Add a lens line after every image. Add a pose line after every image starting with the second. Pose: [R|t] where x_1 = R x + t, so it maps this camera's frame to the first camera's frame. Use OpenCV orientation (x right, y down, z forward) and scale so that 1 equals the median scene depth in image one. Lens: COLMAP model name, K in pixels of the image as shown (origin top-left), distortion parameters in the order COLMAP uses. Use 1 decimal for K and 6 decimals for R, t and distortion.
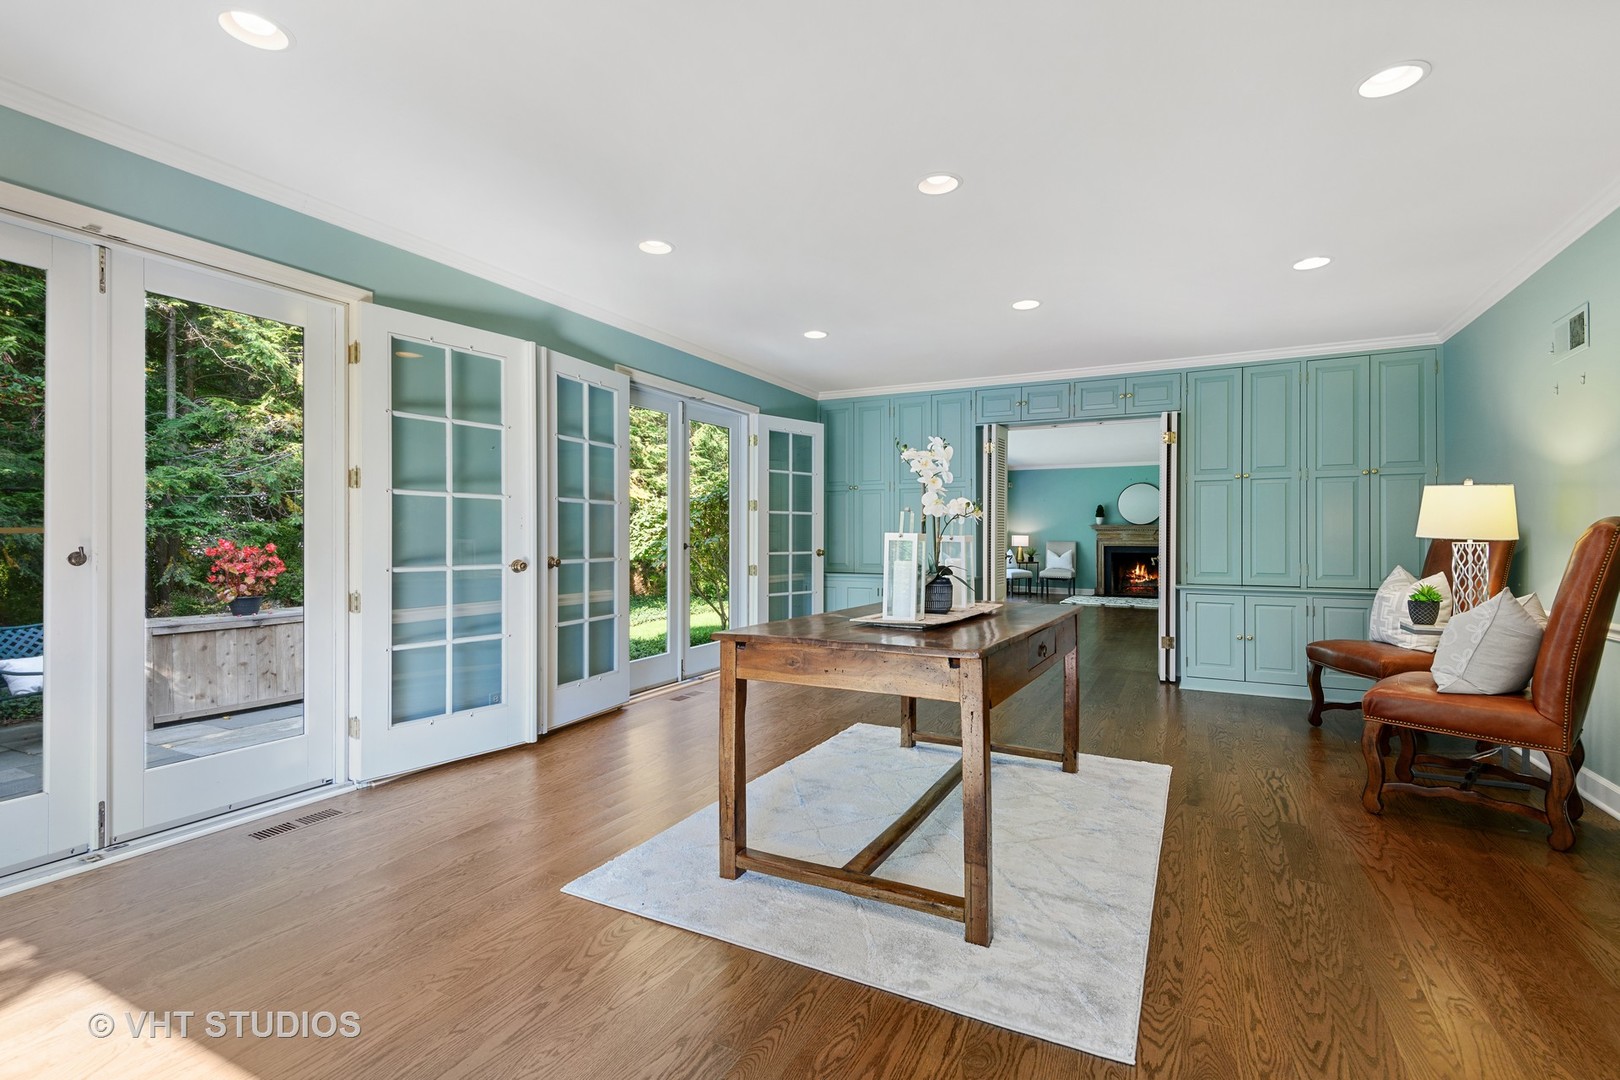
lens RADIAL K [[738.2, 0, 797.5], [0, 738.2, 532.9], [0, 0, 1]] dist [0.000768, 0.000081]
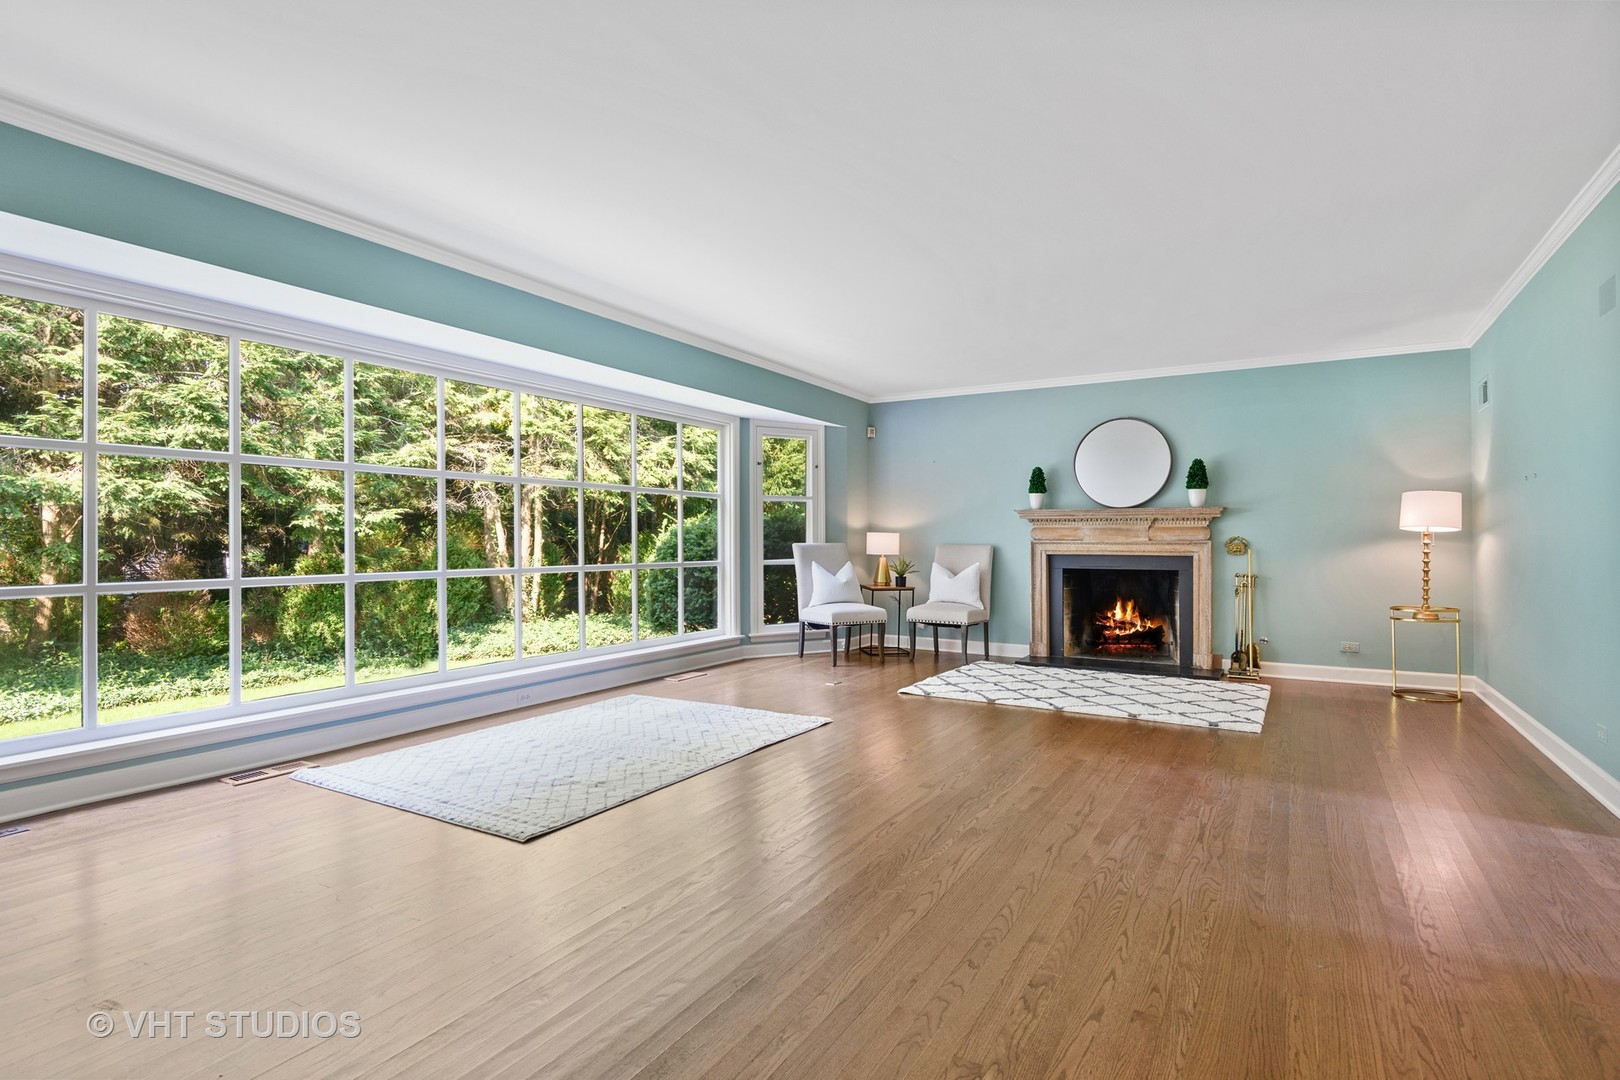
lens RADIAL K [[808.3, 0, 804.5], [0, 808.3, 532.1], [0, 0, 1]] dist [0.019499, -0.001520]
pose [[0.999035, -0.001901, -0.043873, 0.283060], [0.001712, 0.999989, -0.004332, 0.005213], [0.043881, 0.004253, 0.999028, 0.475179]]
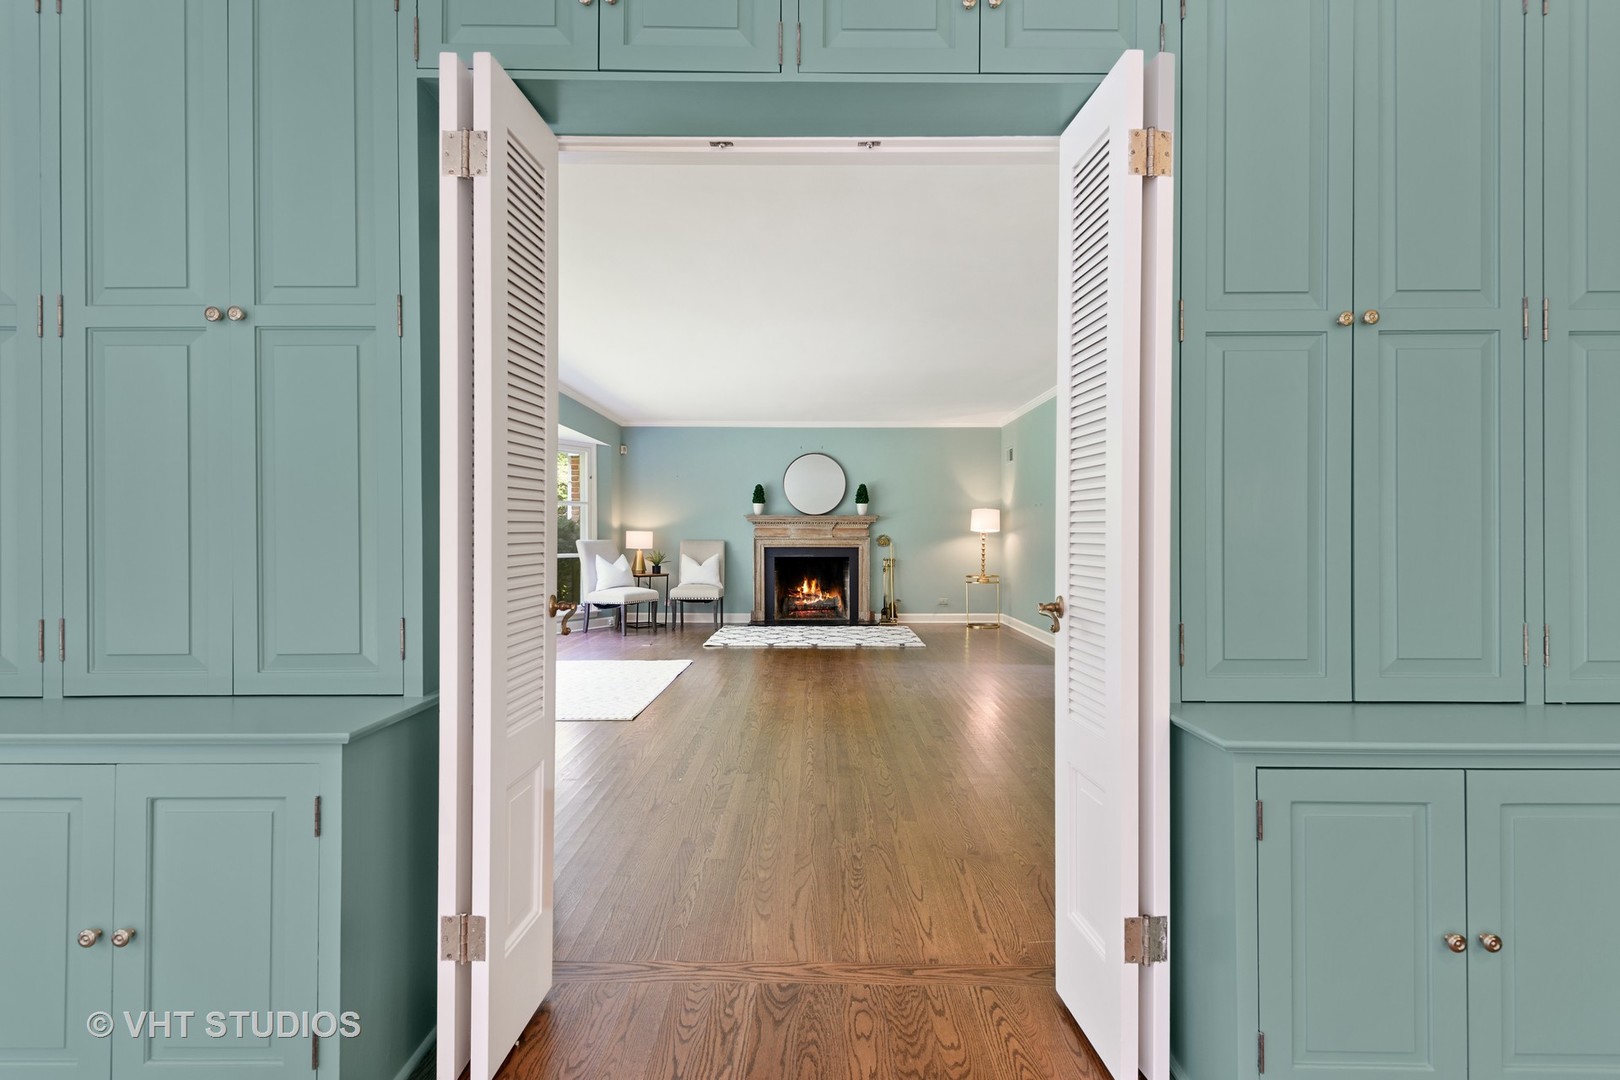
lens RADIAL K [[808.3, 0, 807.3], [0, 808.3, 533.5], [0, 0, 1]] dist [0.019499, -0.001520]
pose [[0.884444, -0.001933, 0.466642, 0.113353], [-0.000236, 0.999989, 0.004589, 0.001950], [-0.466646, -0.004169, 0.884434, 0.346074]]
